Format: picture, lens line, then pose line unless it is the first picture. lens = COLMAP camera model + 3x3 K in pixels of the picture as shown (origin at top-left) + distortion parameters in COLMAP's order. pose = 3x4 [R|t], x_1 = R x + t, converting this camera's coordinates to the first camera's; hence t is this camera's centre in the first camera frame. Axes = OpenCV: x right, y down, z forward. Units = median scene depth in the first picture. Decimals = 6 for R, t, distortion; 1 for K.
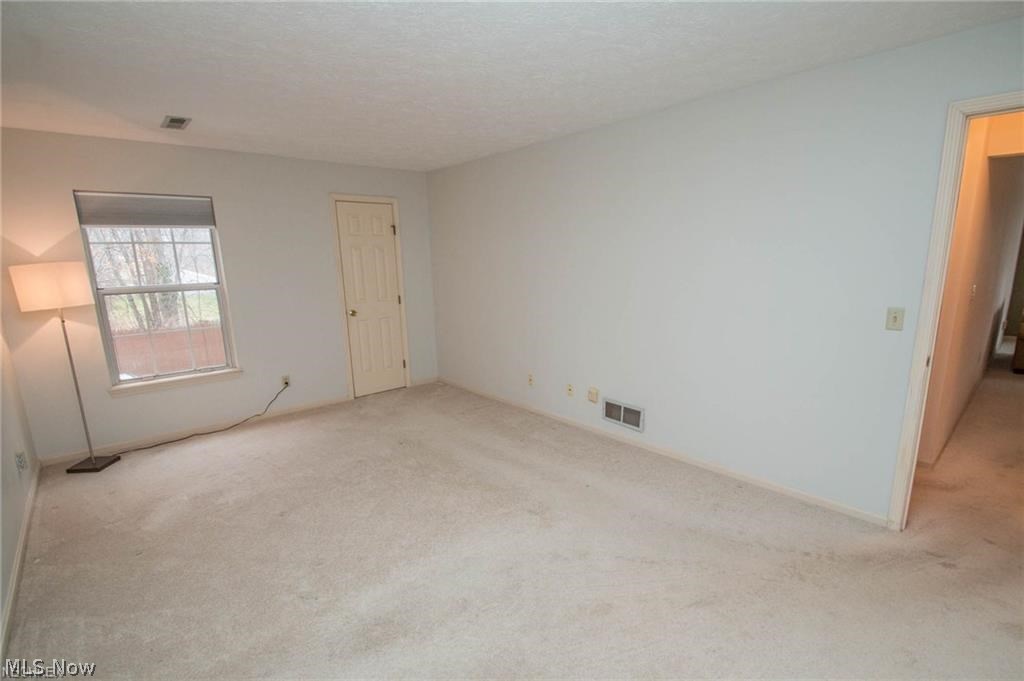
lens RADIAL K [[472.8, 0, 518.3], [0, 472.8, 346.9], [0, 0, 1]] dist [0.004929, -0.010444]
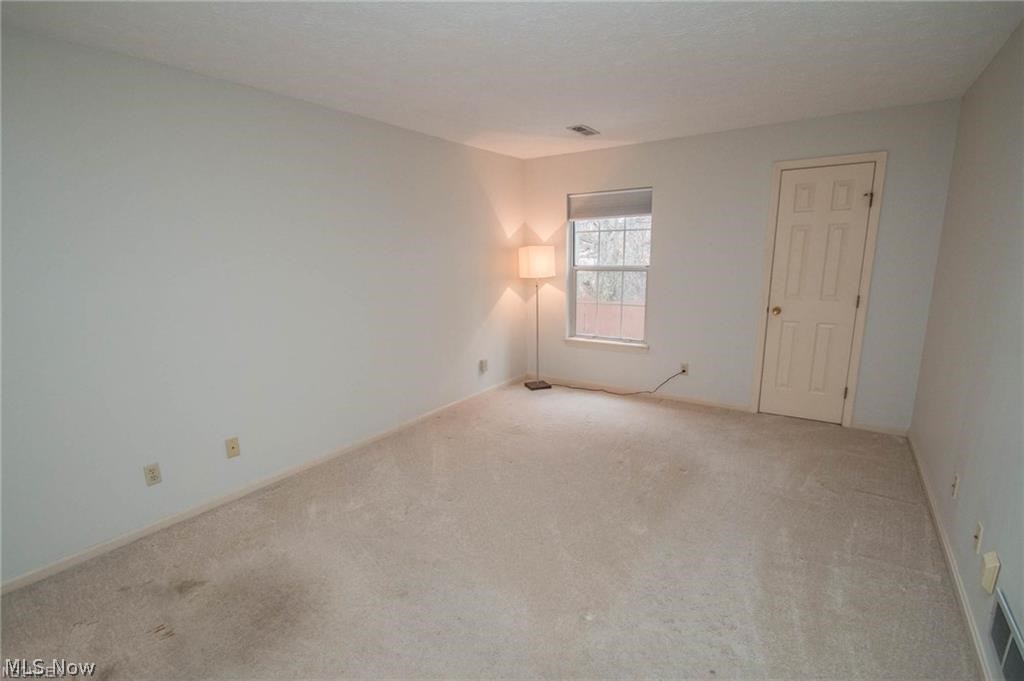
lens RADIAL K [[472.8, 0, 514.4], [0, 472.8, 346.9], [0, 0, 1]] dist [0.004929, -0.010444]
pose [[0.255163, 0.205904, -0.944720, 0.374732], [-0.170702, 0.971308, 0.165594, -0.082884], [0.951710, 0.119013, 0.282990, 0.429089]]
